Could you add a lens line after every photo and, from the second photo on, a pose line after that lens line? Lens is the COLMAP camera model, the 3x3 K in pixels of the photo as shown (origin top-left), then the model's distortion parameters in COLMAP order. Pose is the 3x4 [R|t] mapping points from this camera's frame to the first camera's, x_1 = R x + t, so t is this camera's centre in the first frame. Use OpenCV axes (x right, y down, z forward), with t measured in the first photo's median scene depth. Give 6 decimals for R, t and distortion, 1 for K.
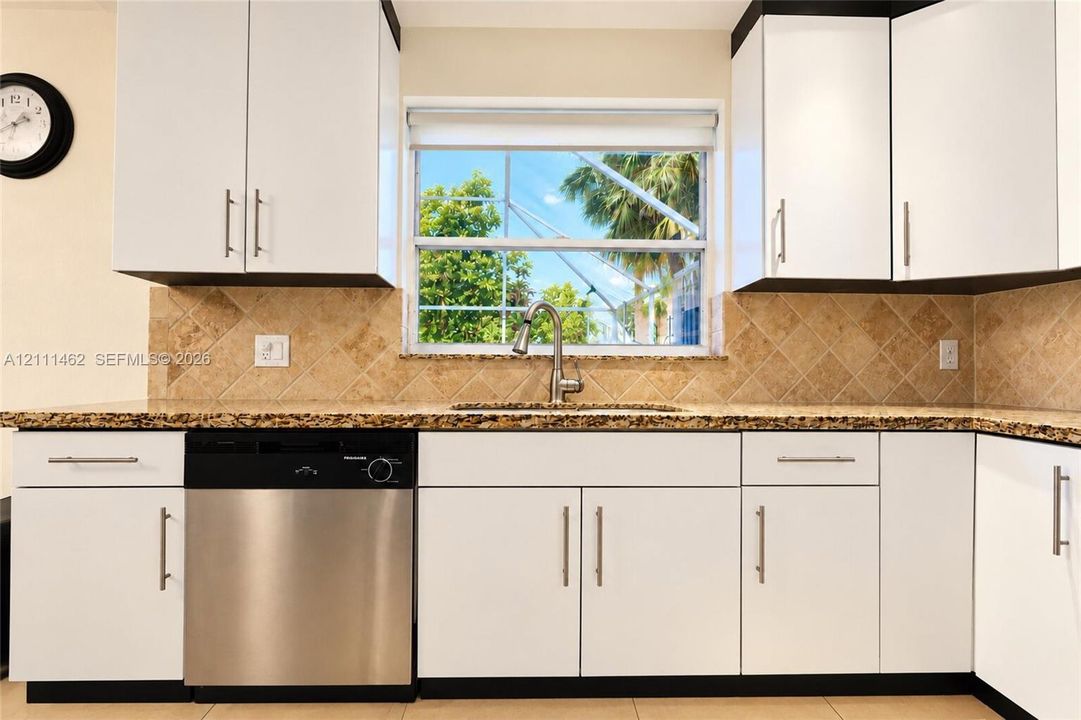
lens RADIAL K [[528.5, 0, 542.7], [0, 528.5, 361.1], [0, 0, 1]] dist [0.001830, 0.000912]
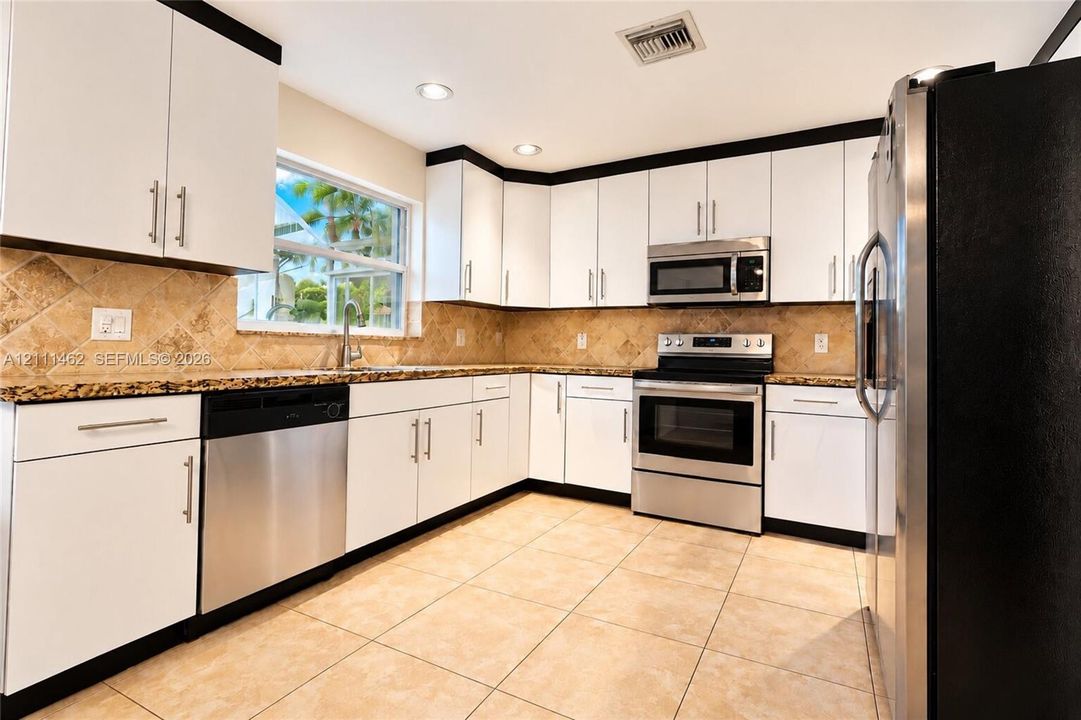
lens RADIAL K [[528.5, 0, 540.3], [0, 528.5, 358.1], [0, 0, 1]] dist [0.001830, 0.000912]
pose [[0.520666, -0.012165, 0.853674, -1.313712], [-0.027220, 0.999154, 0.030840, -0.011888], [-0.853326, -0.039295, 0.519895, -0.328182]]
